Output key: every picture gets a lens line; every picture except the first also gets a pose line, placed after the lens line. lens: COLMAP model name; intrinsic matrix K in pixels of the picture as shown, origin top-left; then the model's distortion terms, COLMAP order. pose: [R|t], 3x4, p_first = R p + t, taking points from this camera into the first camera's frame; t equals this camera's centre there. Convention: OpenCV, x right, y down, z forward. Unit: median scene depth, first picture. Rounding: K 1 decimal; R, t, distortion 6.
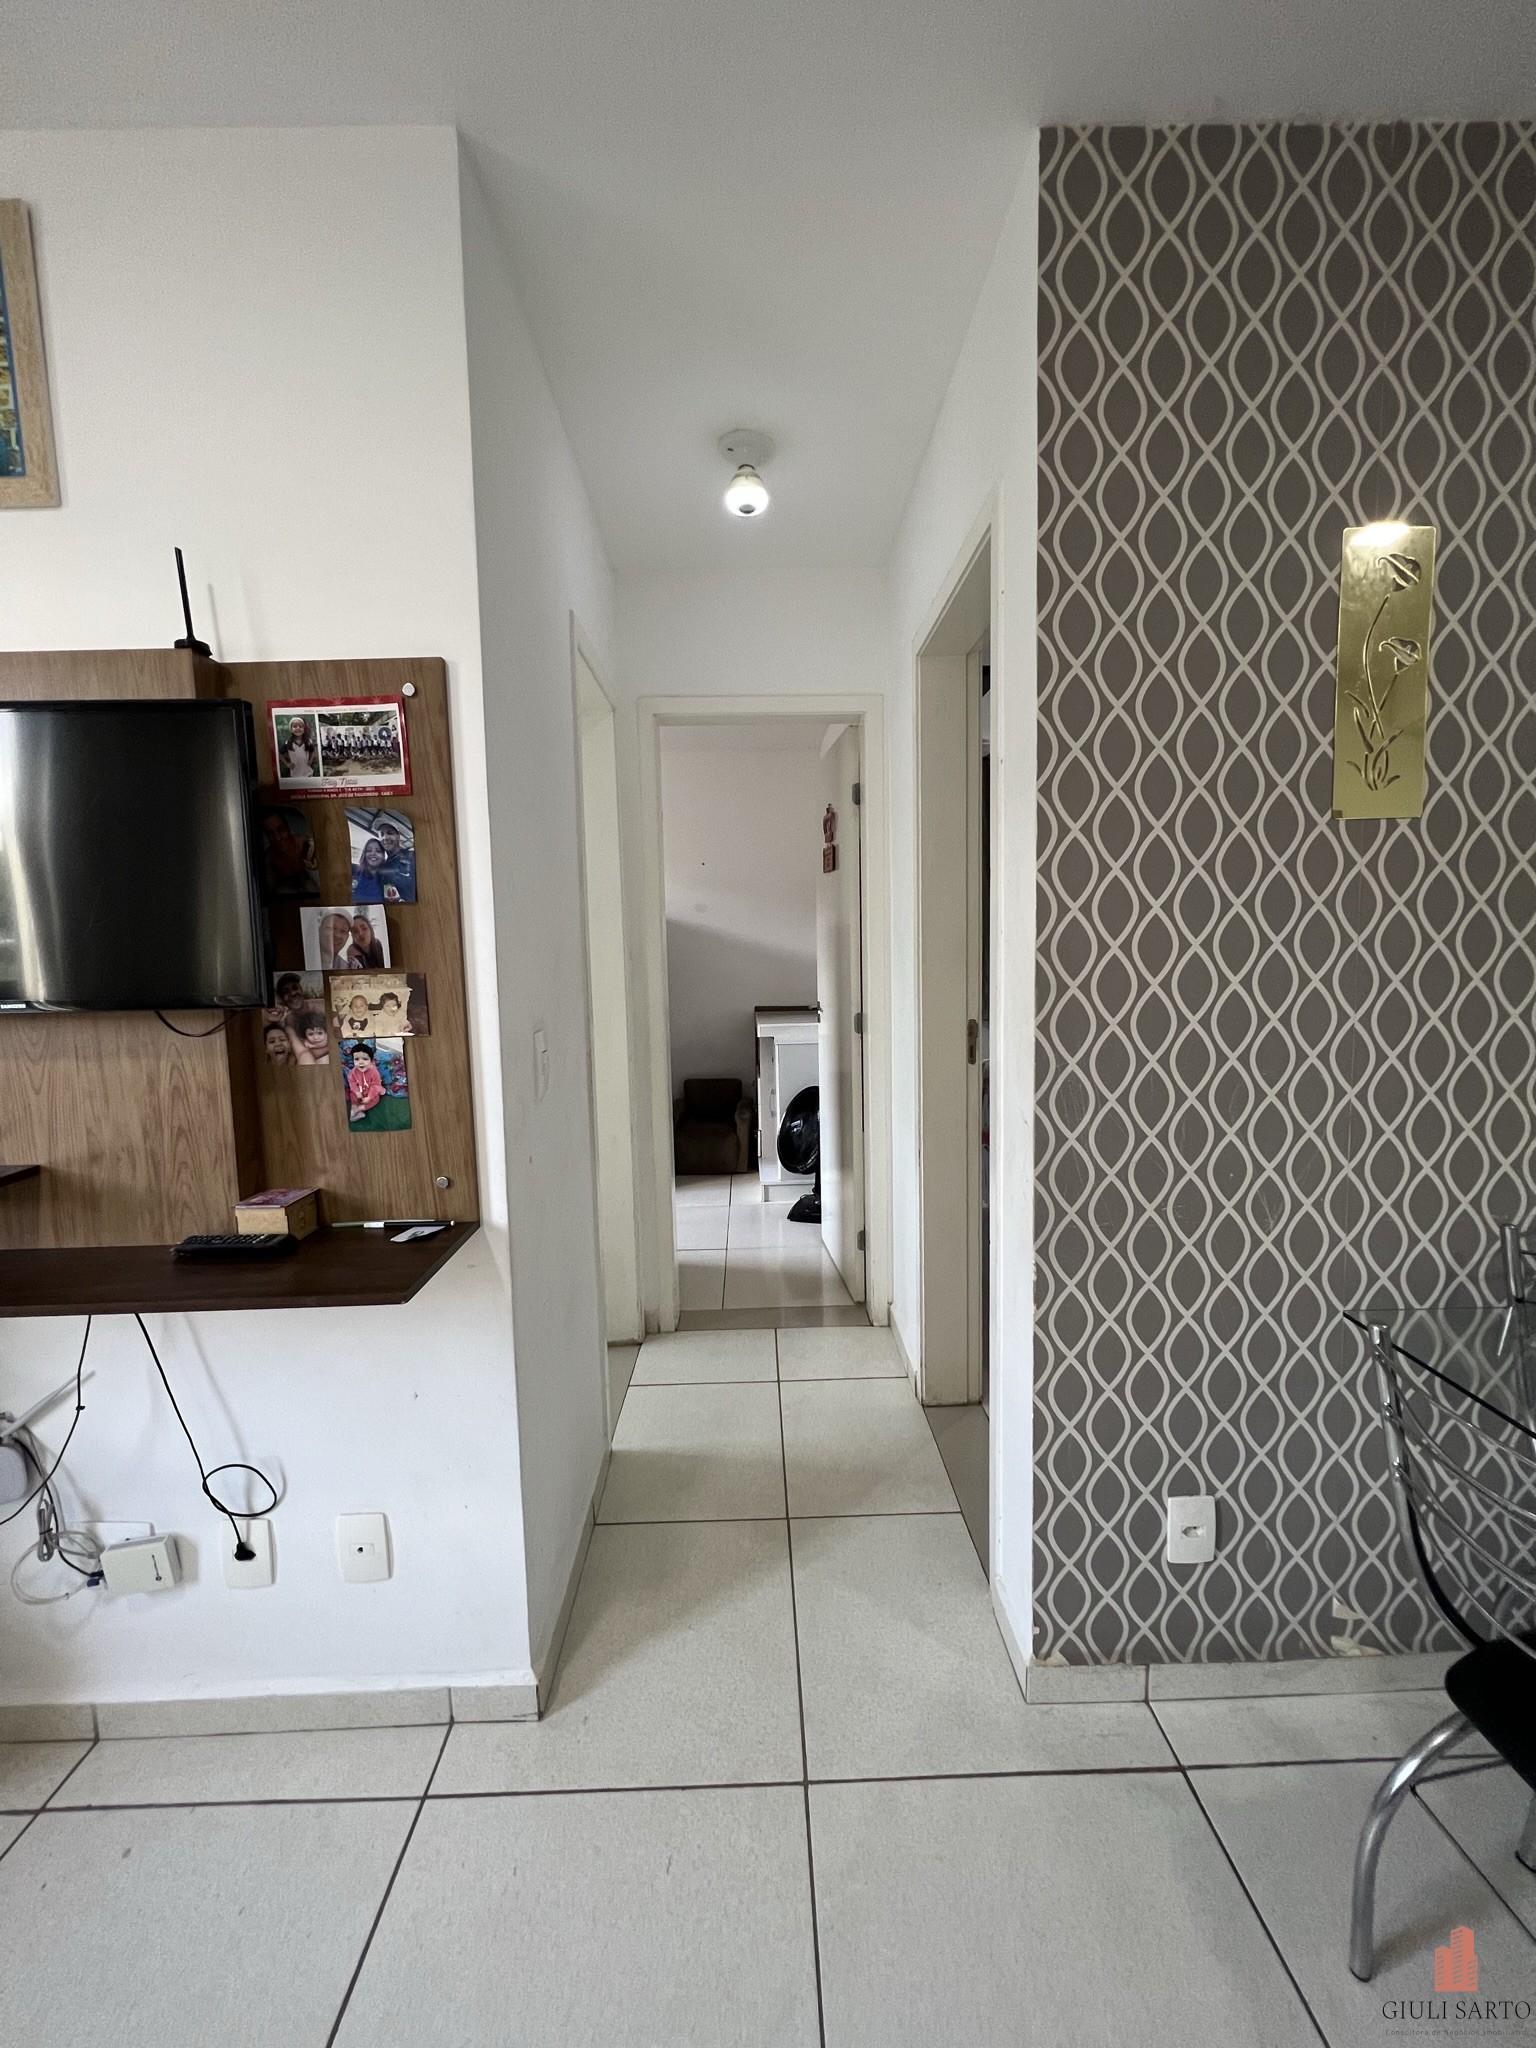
lens RADIAL K [[862.2, 0, 739.5], [0, 862.2, 1001.5], [0, 0, 1]] dist [0.000213, 0.000649]
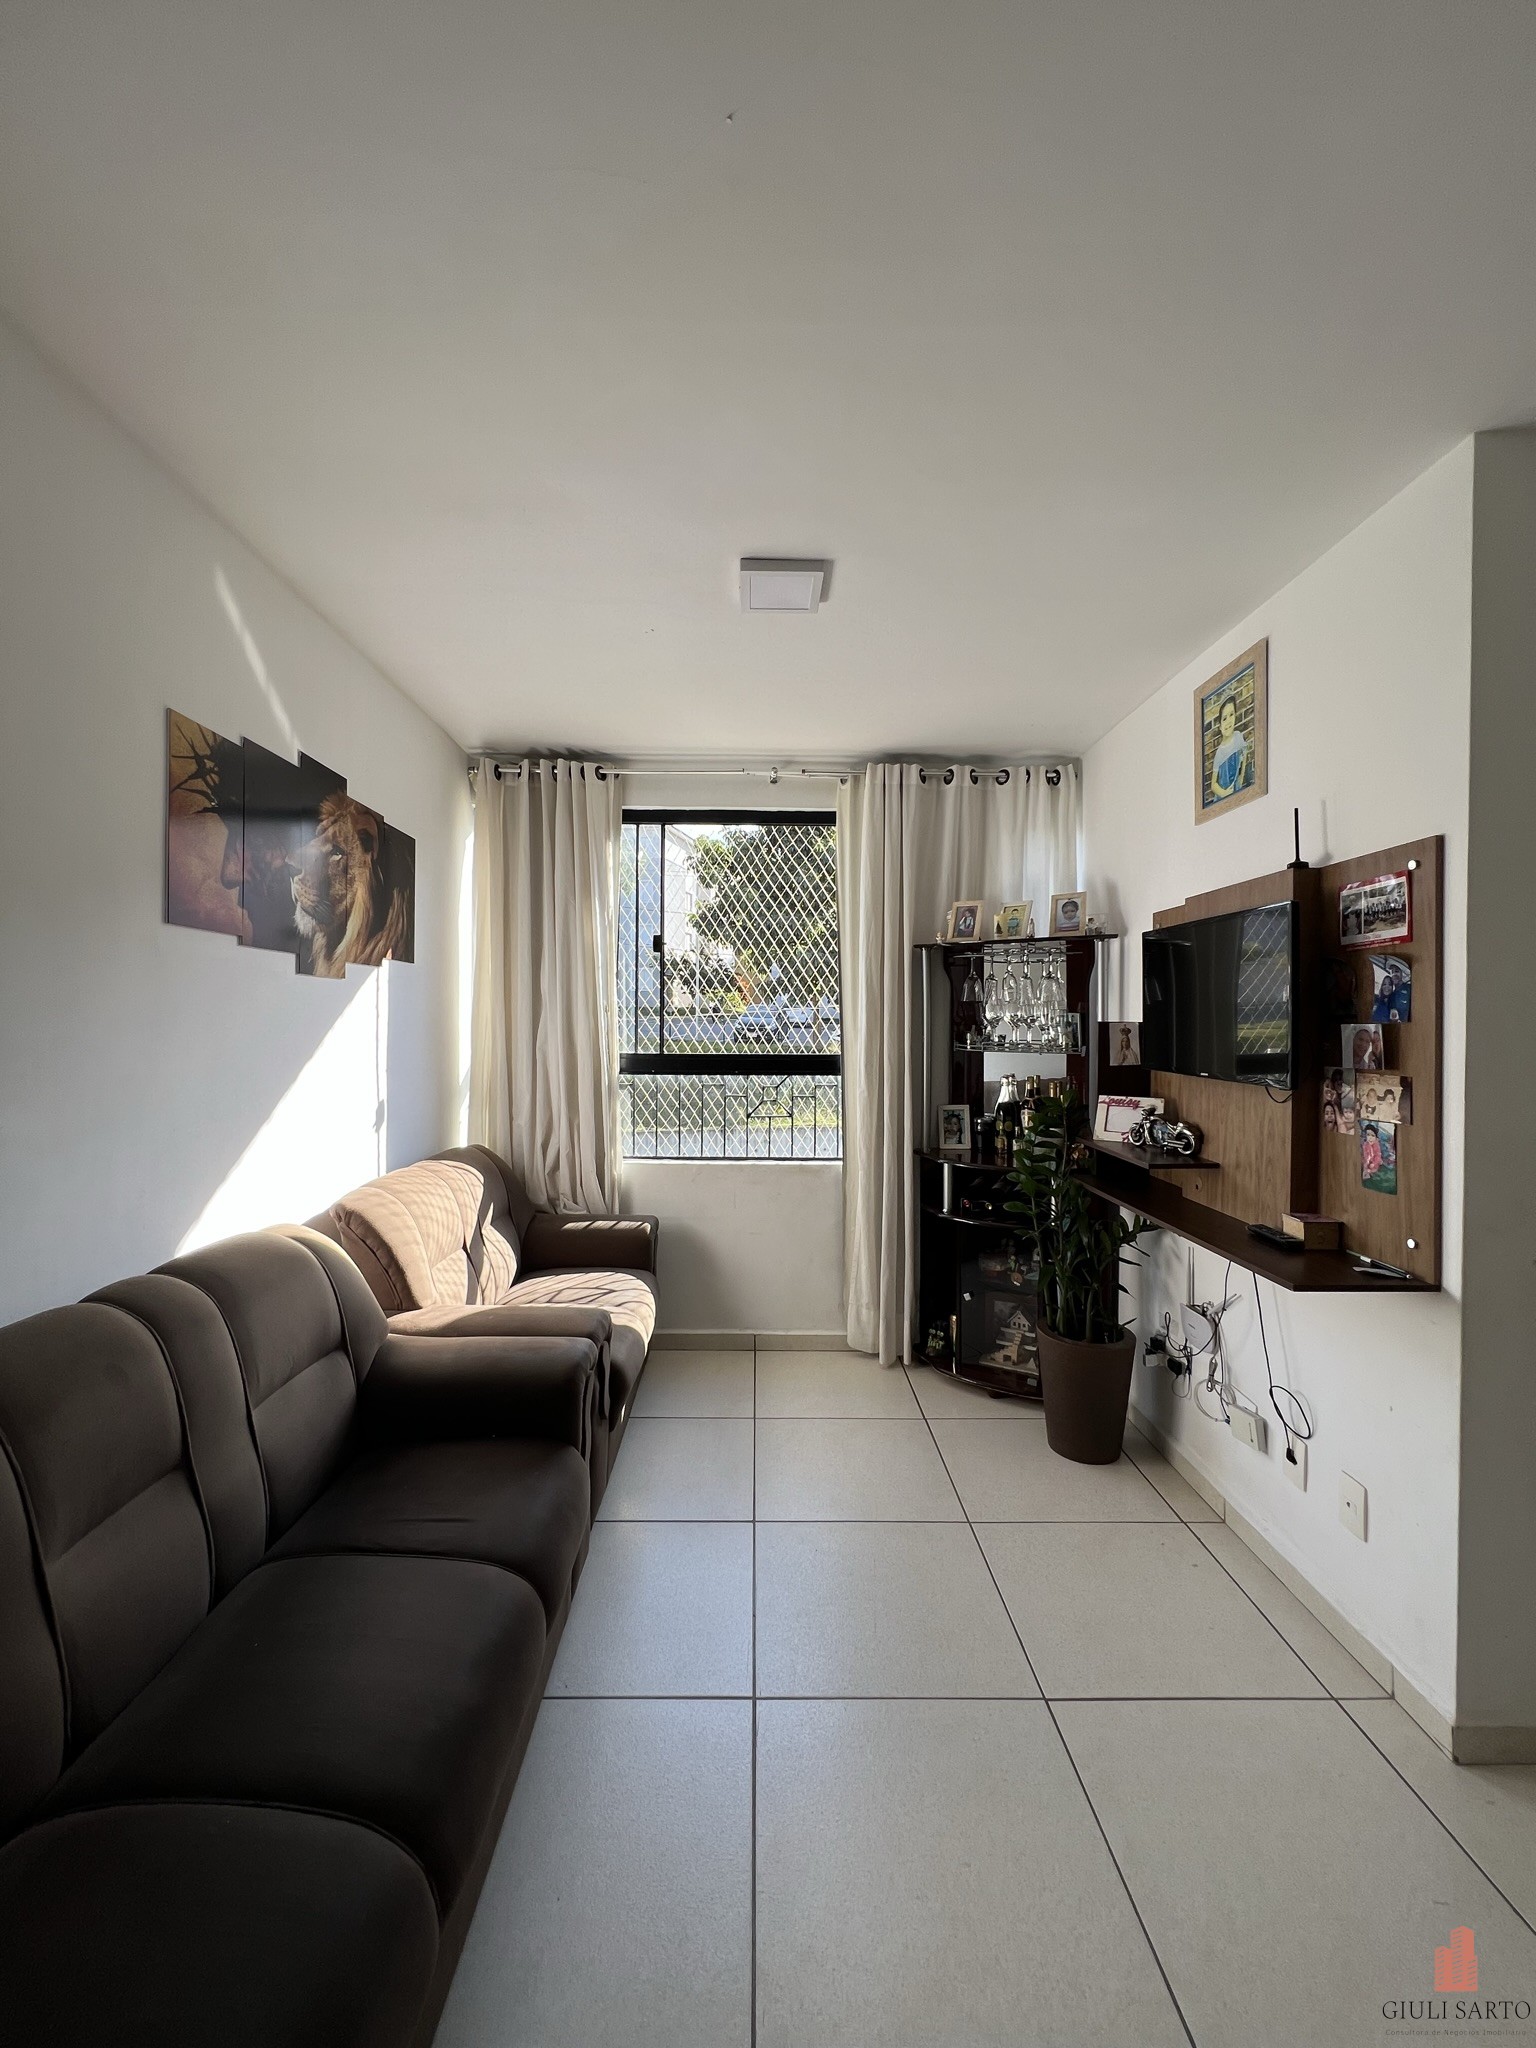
lens RADIAL K [[823.1, 0, 762.1], [0, 823.1, 1026.5], [0, 0, 1]] dist [-0.003027, 0.001127]
pose [[-0.011491, 0.026246, -0.999589, 0.884361], [-0.106347, 0.993954, 0.027320, -0.038385], [0.994263, 0.106617, -0.008631, 0.033386]]
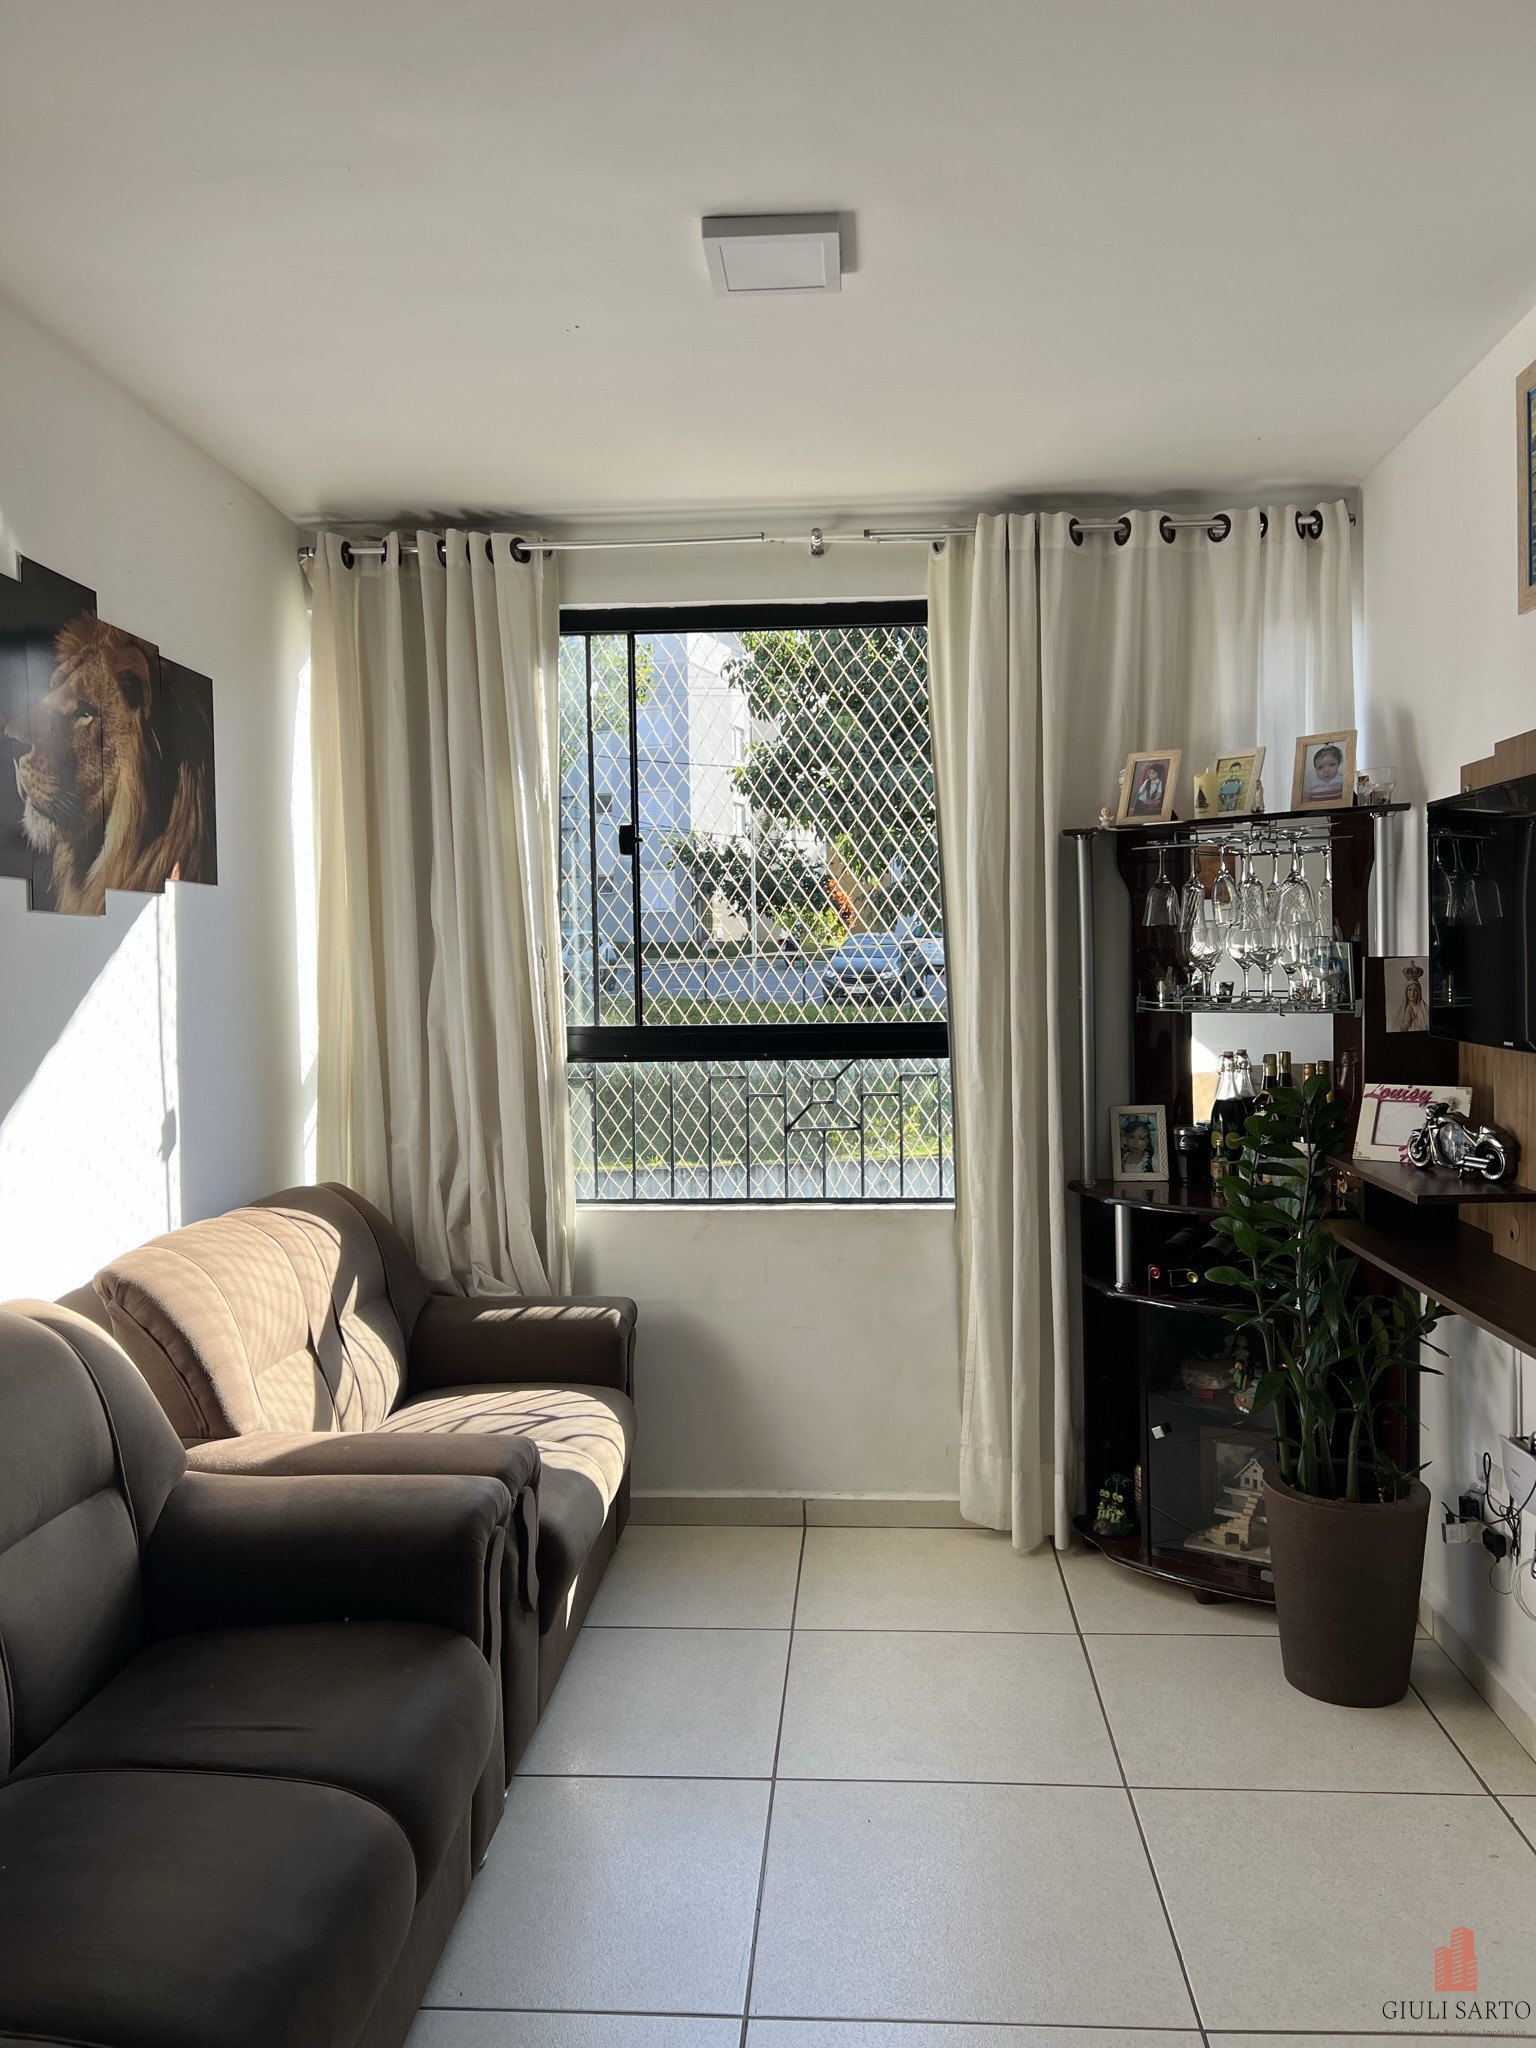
lens RADIAL K [[1544.5, 0, 778.6], [0, 1544.5, 1019.8], [0, 0, 1]] dist [0.057358, -0.064094]
pose [[-0.081004, 0.056759, -0.995096, 1.123664], [-0.083703, 0.994463, 0.063537, -0.063263], [0.993193, 0.088440, -0.075805, 0.174067]]
